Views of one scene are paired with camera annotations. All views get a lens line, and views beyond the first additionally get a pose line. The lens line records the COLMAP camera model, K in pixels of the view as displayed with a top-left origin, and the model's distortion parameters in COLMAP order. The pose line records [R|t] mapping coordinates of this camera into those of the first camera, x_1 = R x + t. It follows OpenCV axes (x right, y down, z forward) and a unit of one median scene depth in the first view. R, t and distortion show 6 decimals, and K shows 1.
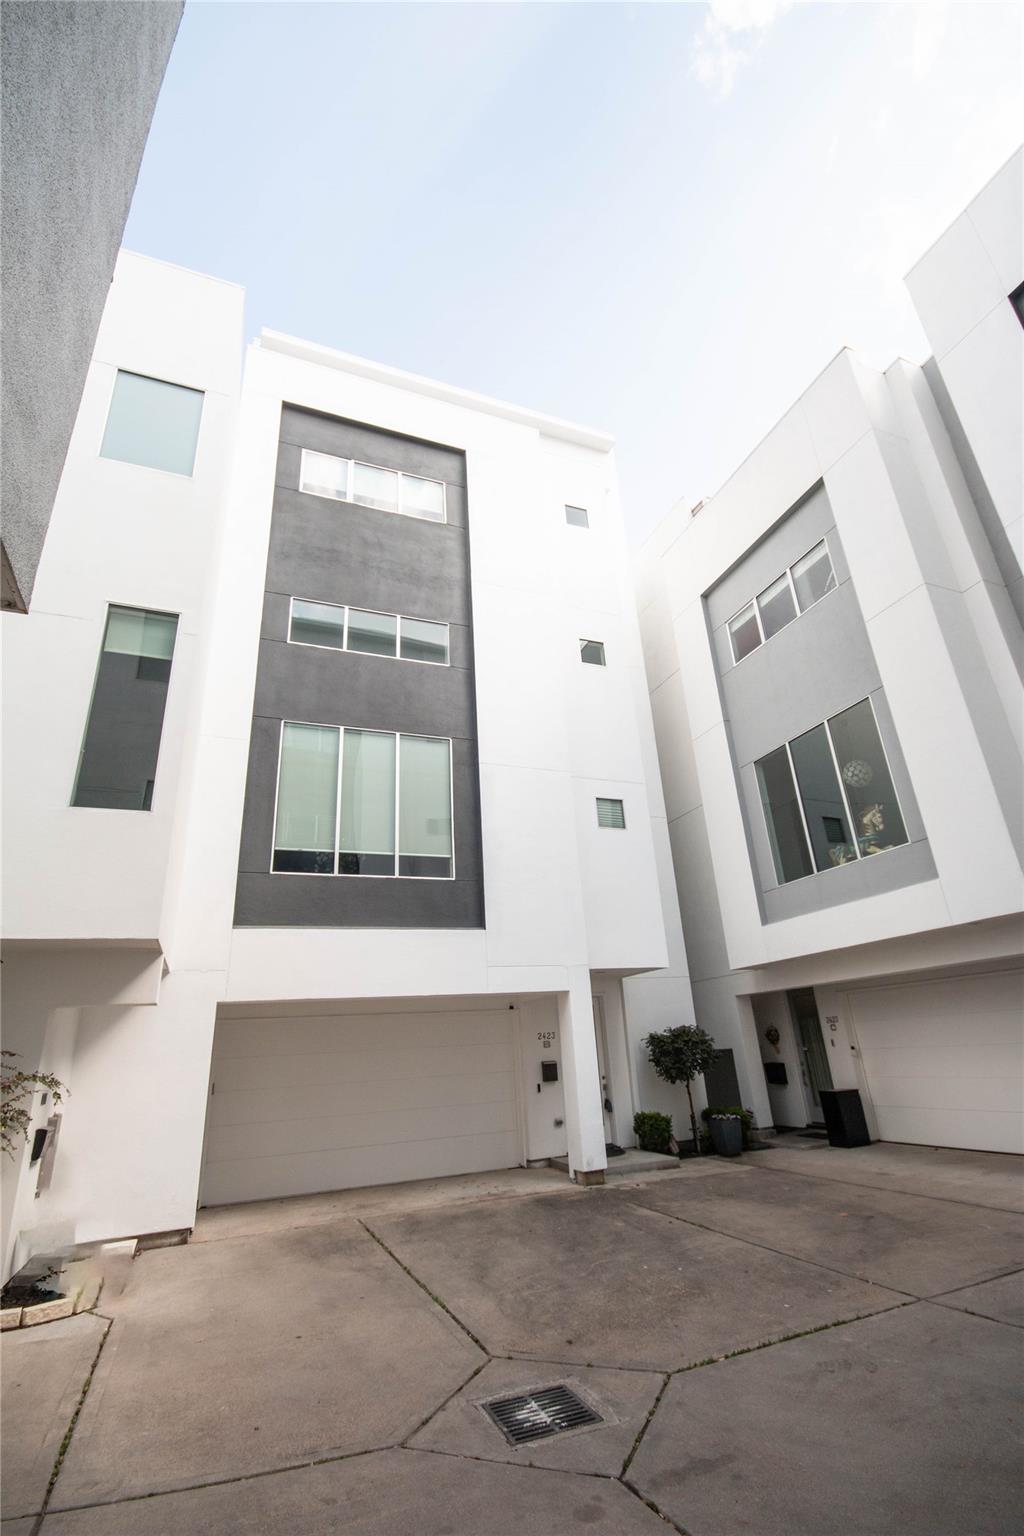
lens RADIAL K [[698.7, 0, 512.0], [0, 698.7, 768.0], [0, 0, 1]] dist [-0.001889, -0.000226]
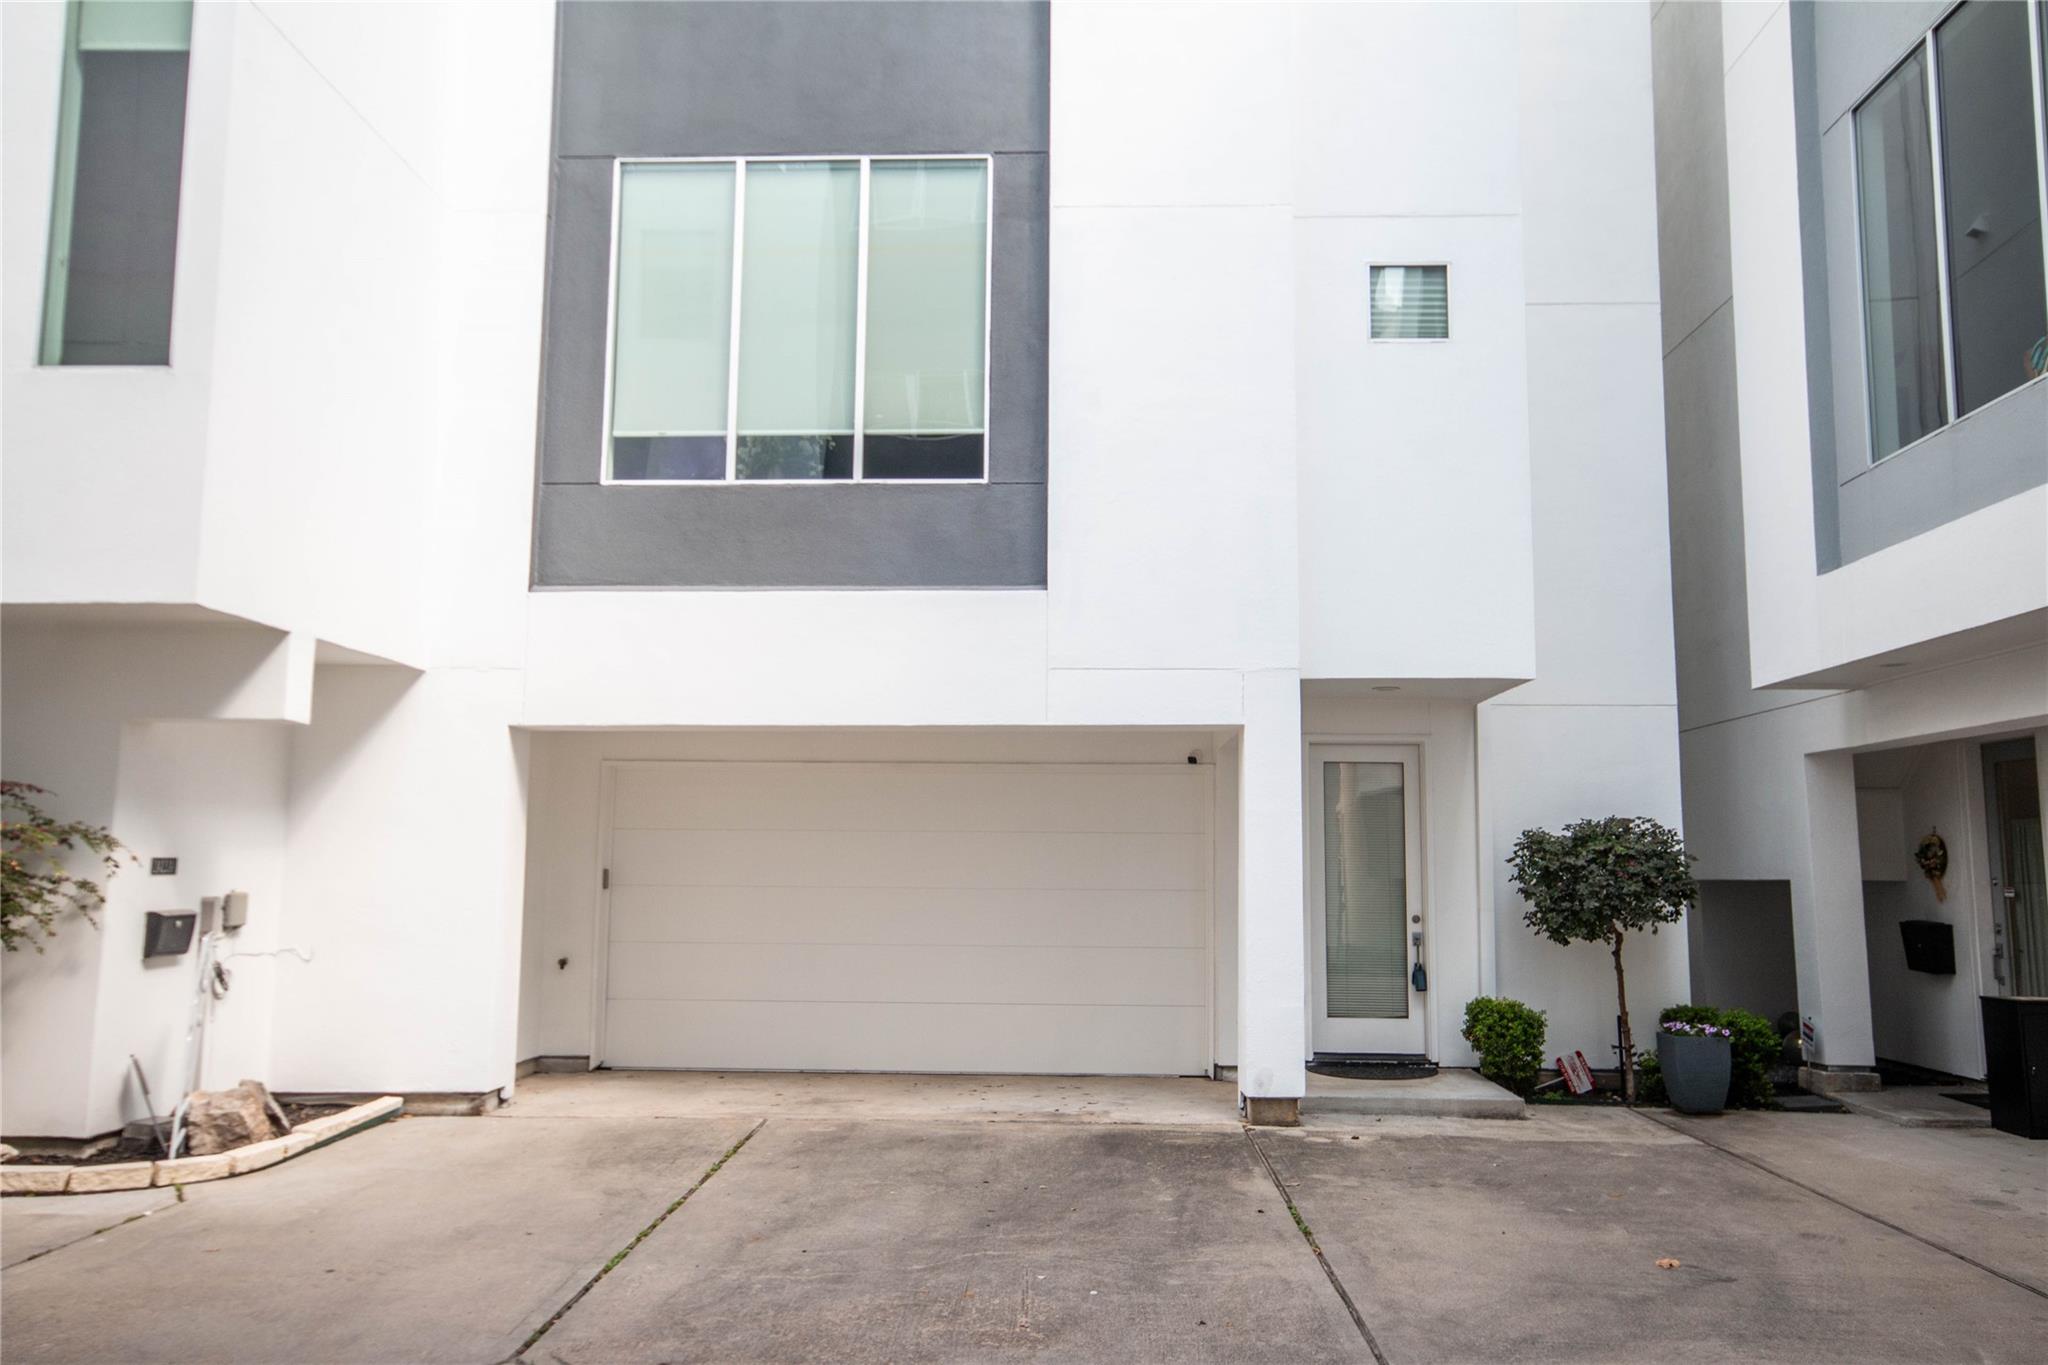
lens RADIAL K [[1540.3, 0, 1024.0], [0, 1540.3, 682.5], [0, 0, 1]] dist [0.010041, 0.005699]
pose [[0.910039, 0.014499, -0.414269, 0.334415], [0.099912, 0.962252, 0.253159, 0.032239], [0.402302, -0.271775, 0.874238, 0.100519]]
